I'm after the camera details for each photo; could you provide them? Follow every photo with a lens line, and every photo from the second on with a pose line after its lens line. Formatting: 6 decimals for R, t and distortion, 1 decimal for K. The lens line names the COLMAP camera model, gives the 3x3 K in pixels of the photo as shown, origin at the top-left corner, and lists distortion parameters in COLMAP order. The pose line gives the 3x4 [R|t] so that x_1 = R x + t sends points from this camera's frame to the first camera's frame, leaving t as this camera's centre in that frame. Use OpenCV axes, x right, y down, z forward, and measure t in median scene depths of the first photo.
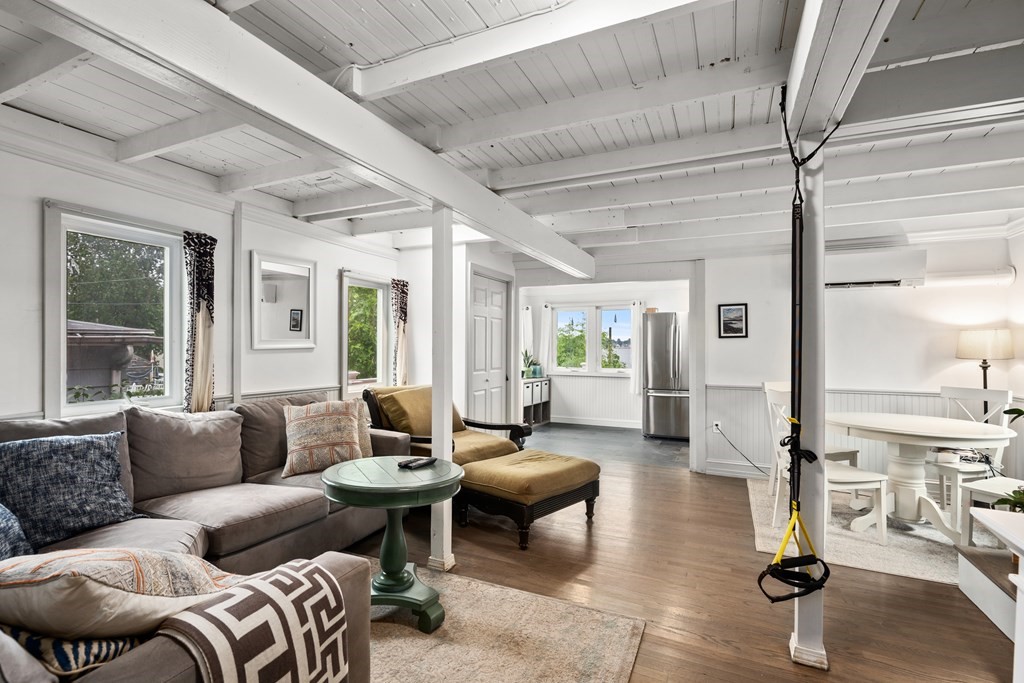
lens RADIAL K [[464.8, 0, 508.6], [0, 464.8, 349.3], [0, 0, 1]] dist [-0.010063, 0.001795]
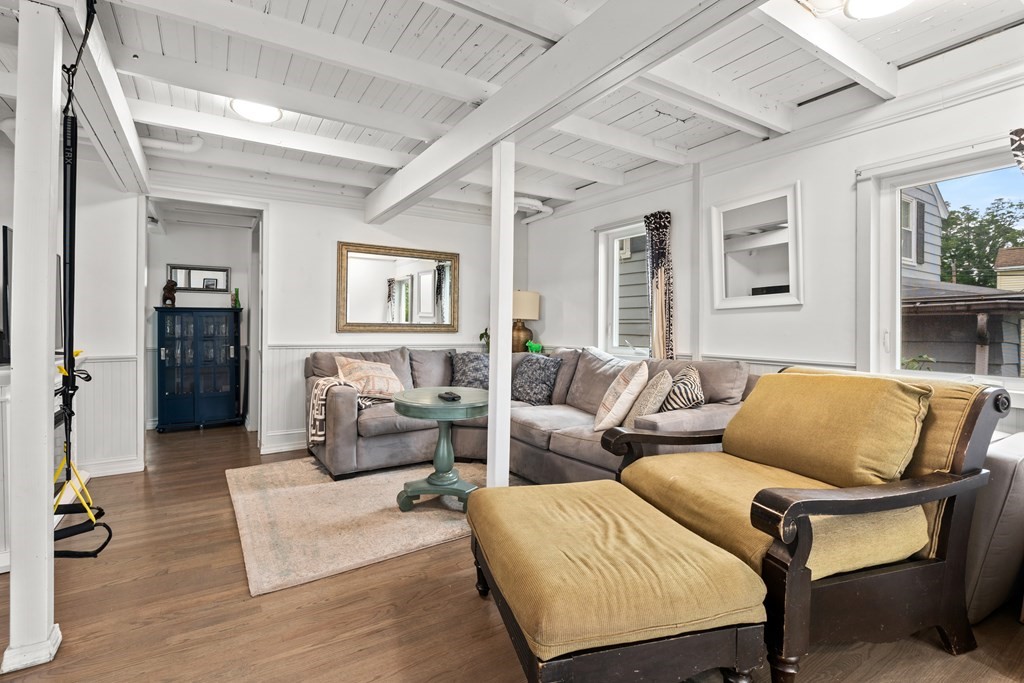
lens RADIAL K [[464.8, 0, 512.1], [0, 464.8, 330.9], [0, 0, 1]] dist [-0.010063, 0.001795]
pose [[-0.563916, -0.006723, -0.825804, 0.400279], [-0.019500, 0.999796, 0.005176, 0.042859], [0.825602, 0.019022, -0.563933, 1.037551]]
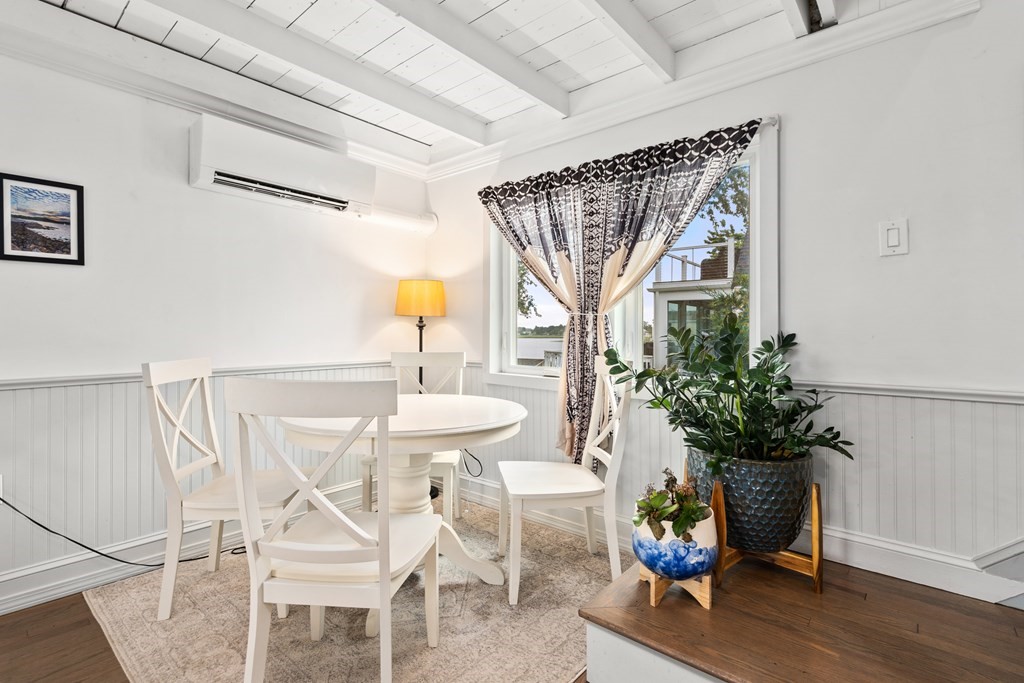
lens RADIAL K [[464.8, 0, 477.8], [0, 464.8, 328.8], [0, 0, 1]] dist [-0.010063, 0.001795]
pose [[0.261273, 0.007142, 0.965239, 0.235365], [0.004128, 0.999955, -0.008516, 0.048016], [-0.965256, 0.006209, 0.261231, 0.641547]]
